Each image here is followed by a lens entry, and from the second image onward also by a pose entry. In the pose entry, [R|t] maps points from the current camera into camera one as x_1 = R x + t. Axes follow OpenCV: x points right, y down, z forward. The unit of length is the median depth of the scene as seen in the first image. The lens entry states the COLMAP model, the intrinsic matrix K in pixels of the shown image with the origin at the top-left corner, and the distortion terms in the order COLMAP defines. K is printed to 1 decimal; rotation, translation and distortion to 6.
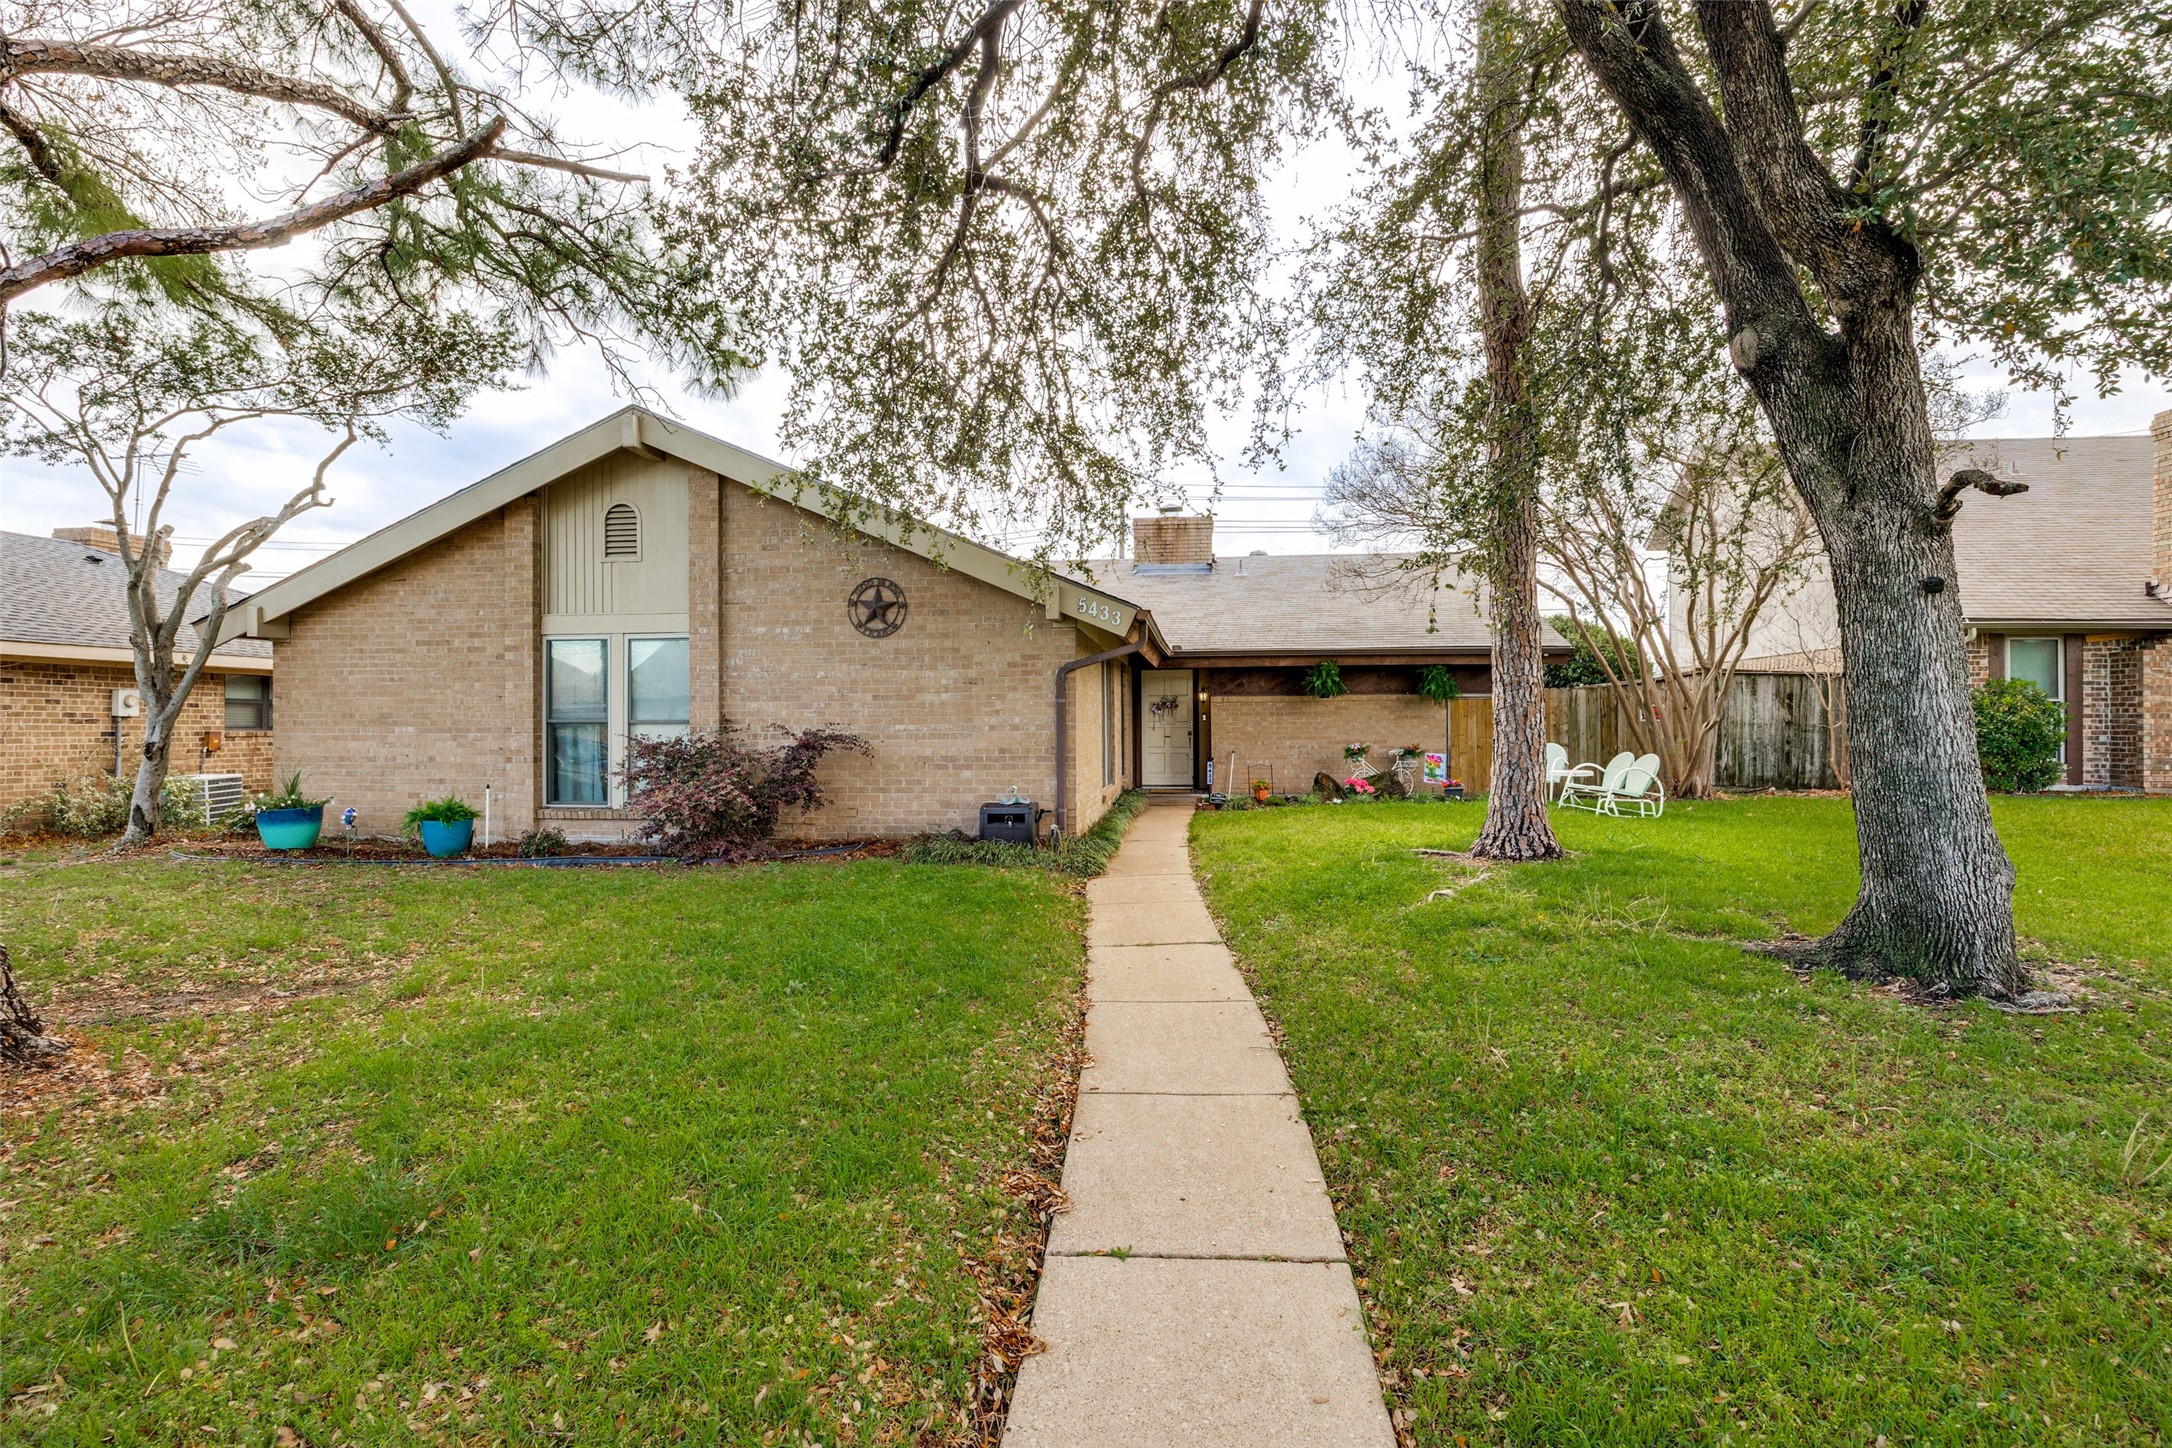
lens RADIAL K [[1049.7, 0, 1085.0], [0, 1049.7, 721.7], [0, 0, 1]] dist [-0.011872, 0.000422]
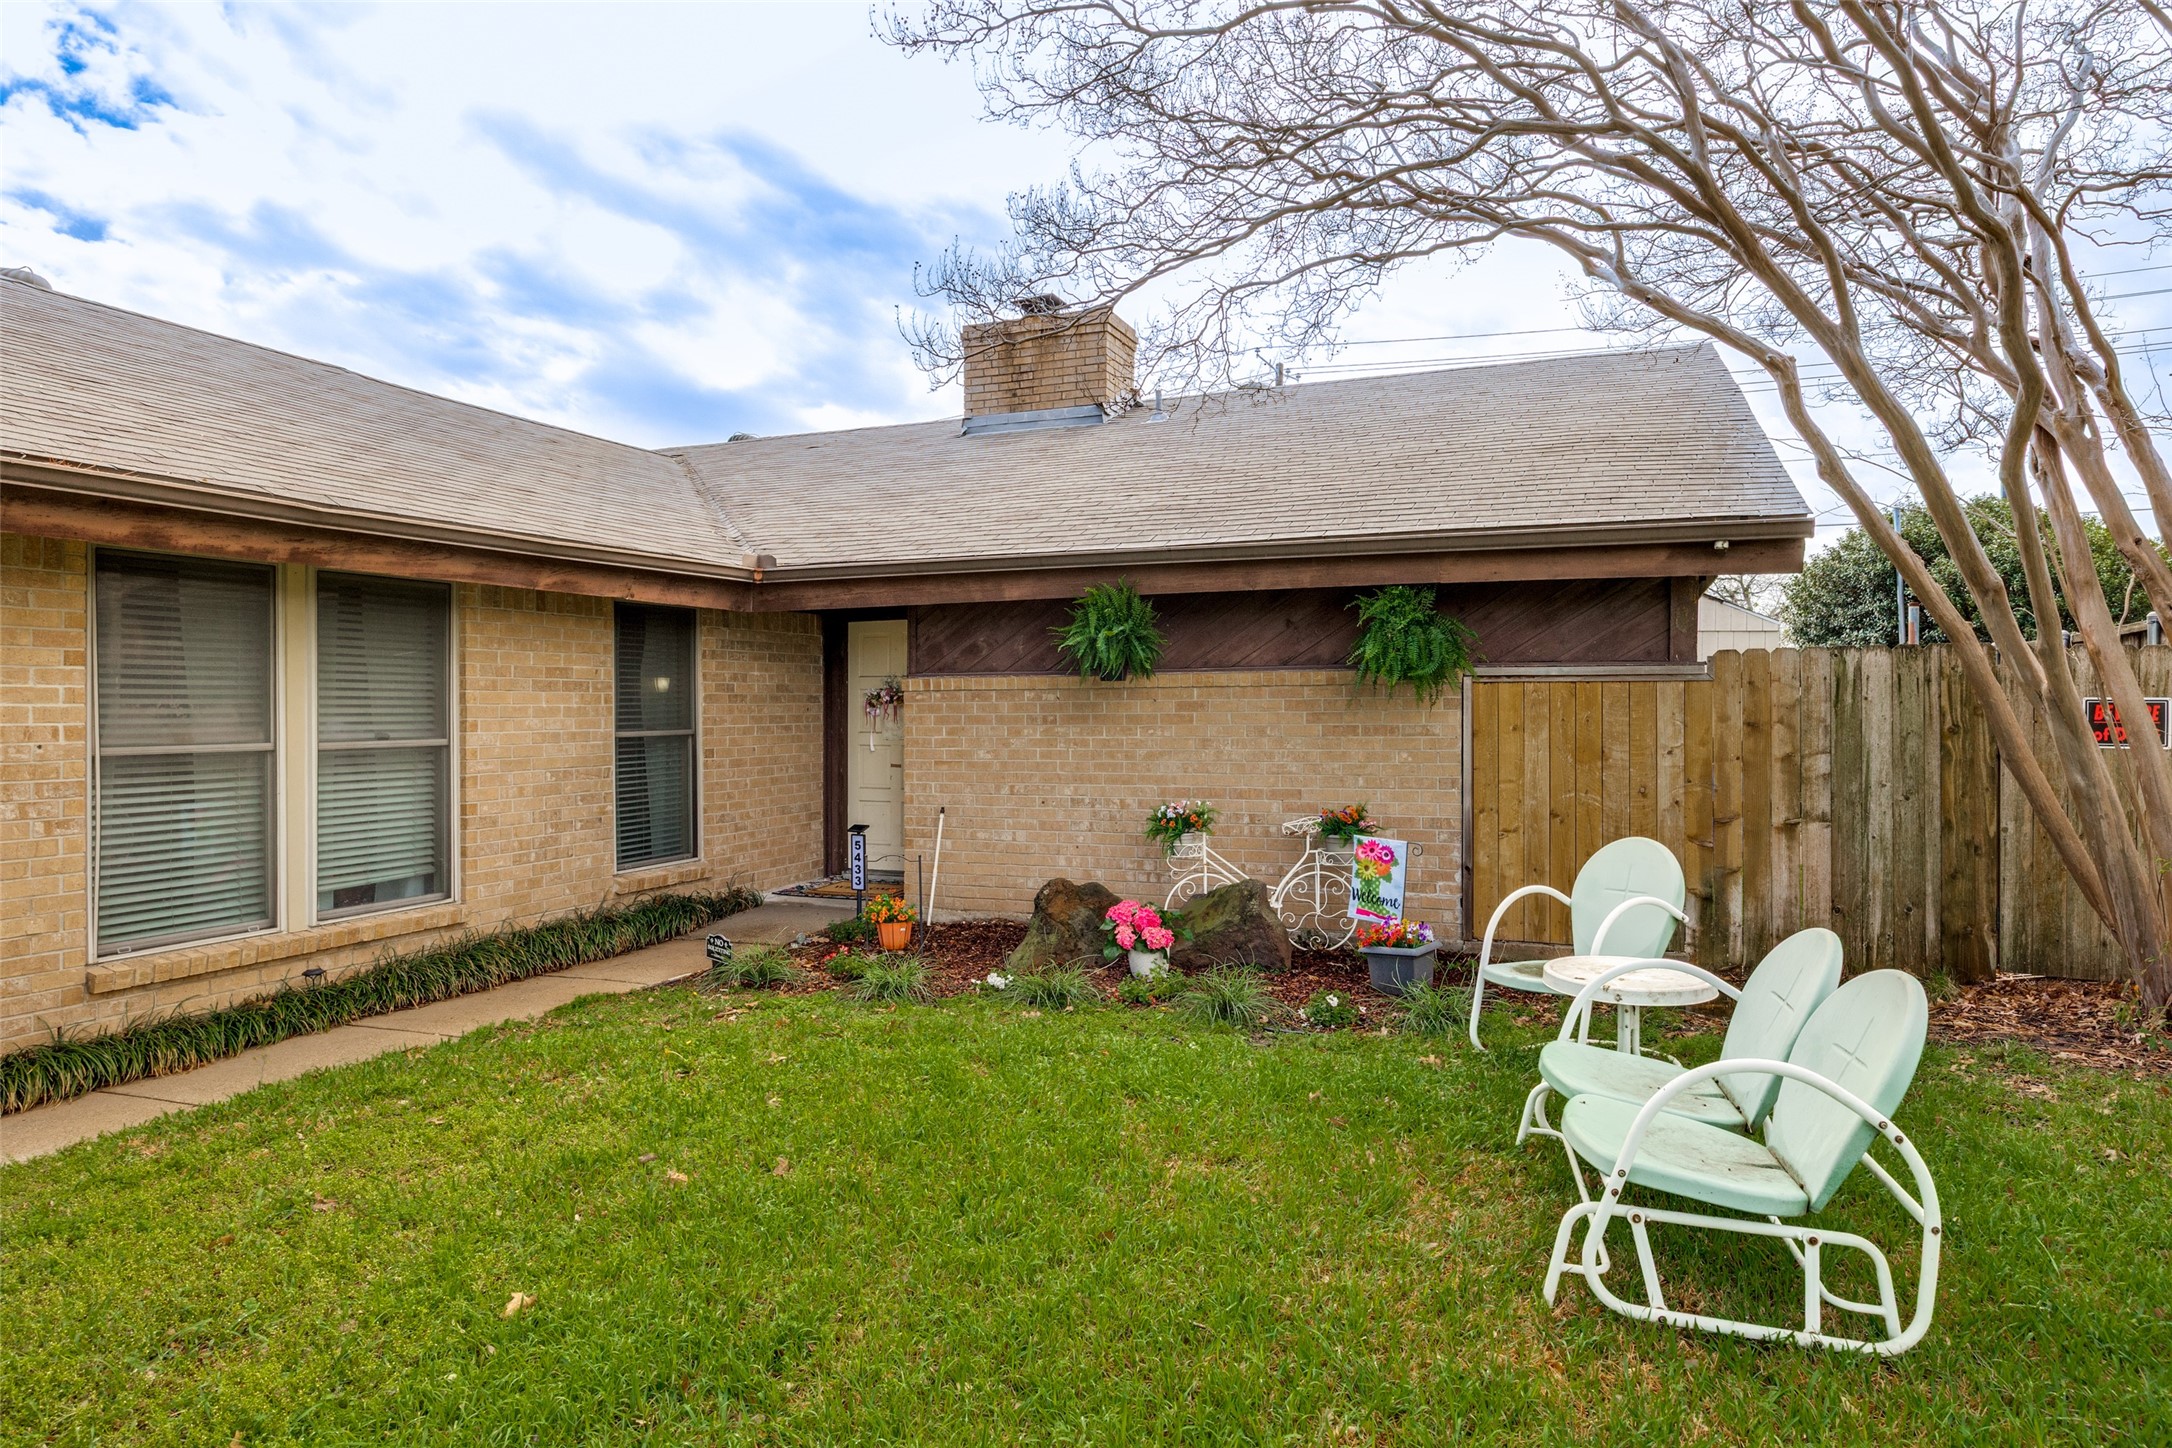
lens RADIAL K [[1216.6, 0, 1083.7], [0, 1216.6, 711.6], [0, 0, 1]] dist [-0.006012, -0.001392]
pose [[0.952898, 0.005102, -0.303247, 0.355654], [-0.002633, 0.999960, 0.008550, -0.014441], [0.303278, -0.007349, 0.952874, 0.567016]]
